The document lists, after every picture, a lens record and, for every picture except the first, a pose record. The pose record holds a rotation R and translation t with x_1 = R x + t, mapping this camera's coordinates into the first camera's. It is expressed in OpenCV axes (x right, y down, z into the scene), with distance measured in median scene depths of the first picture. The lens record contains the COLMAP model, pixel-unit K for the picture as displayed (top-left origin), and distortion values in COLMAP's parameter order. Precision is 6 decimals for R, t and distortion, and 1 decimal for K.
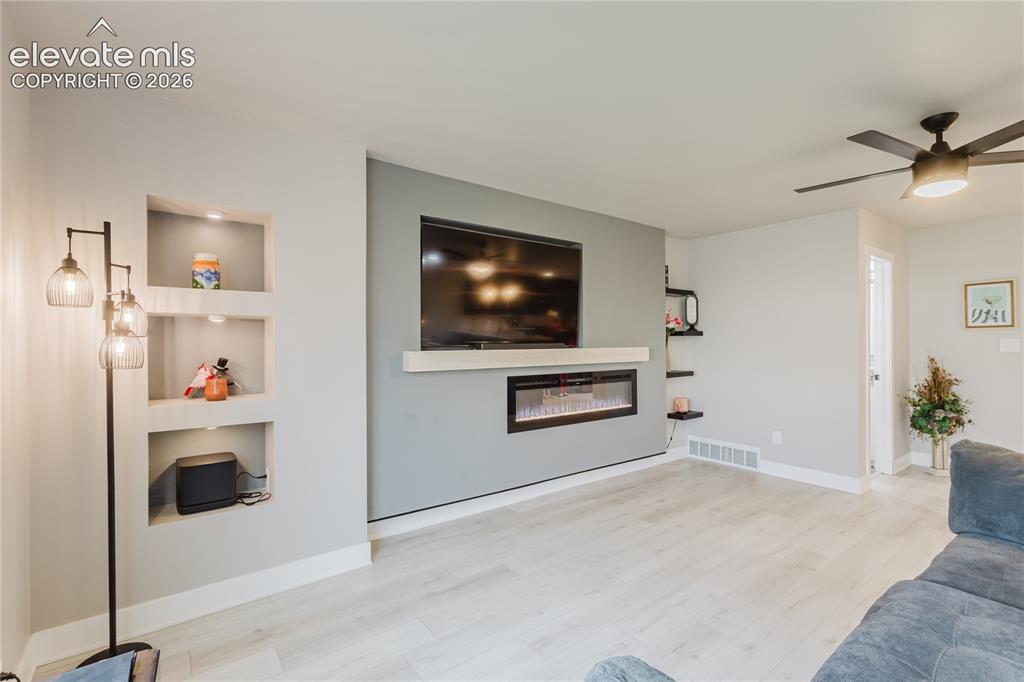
lens RADIAL K [[467.8, 0, 512.0], [0, 467.8, 341.0], [0, 0, 1]] dist [-0.002740, -0.000333]
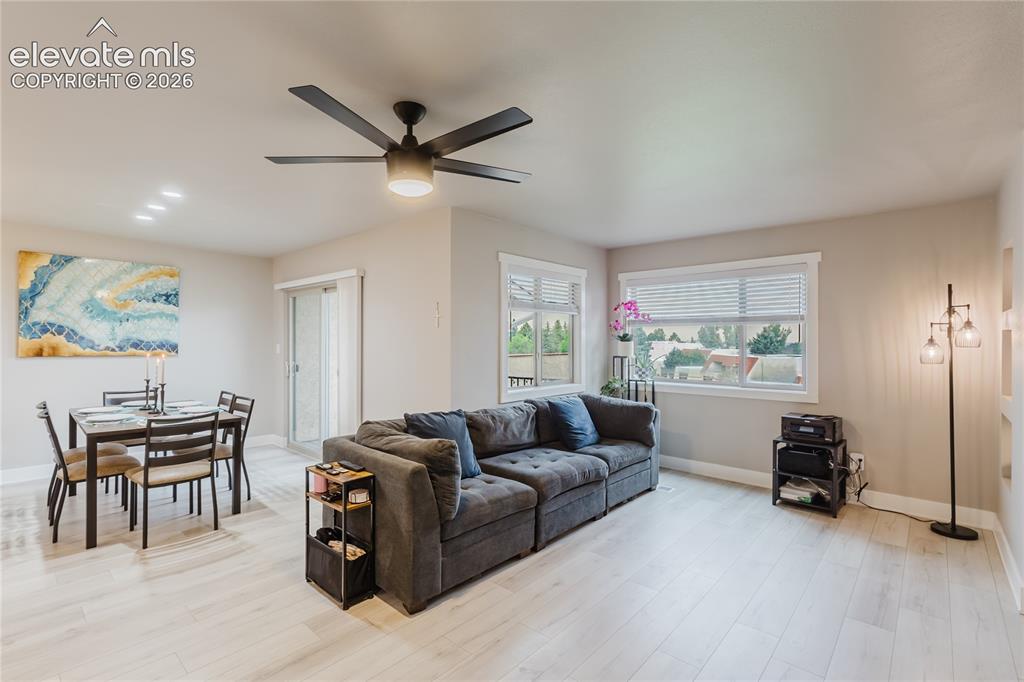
lens RADIAL K [[481.7, 0, 512.0], [0, 481.7, 341.0], [0, 0, 1]] dist [0.002205, 0.000189]
pose [[-0.978044, 0.002649, -0.208384, 0.510961], [0.002379, 0.999996, 0.001548, -0.018175], [0.208387, 0.001018, -0.978046, 1.082037]]
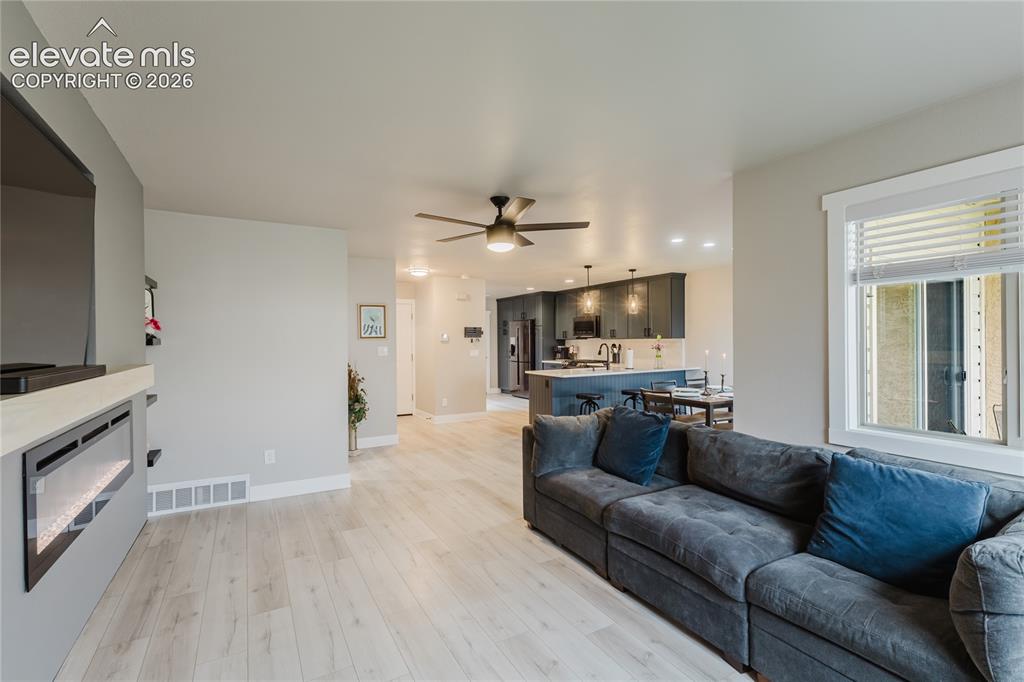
lens RADIAL K [[467.8, 0, 512.0], [0, 467.8, 341.0], [0, 0, 1]] dist [-0.002740, -0.000333]
pose [[0.125877, 0.003457, 0.992040, -0.293745], [0.002998, 0.999988, -0.003865, -0.014801], [-0.992041, 0.003461, 0.125865, 0.434113]]
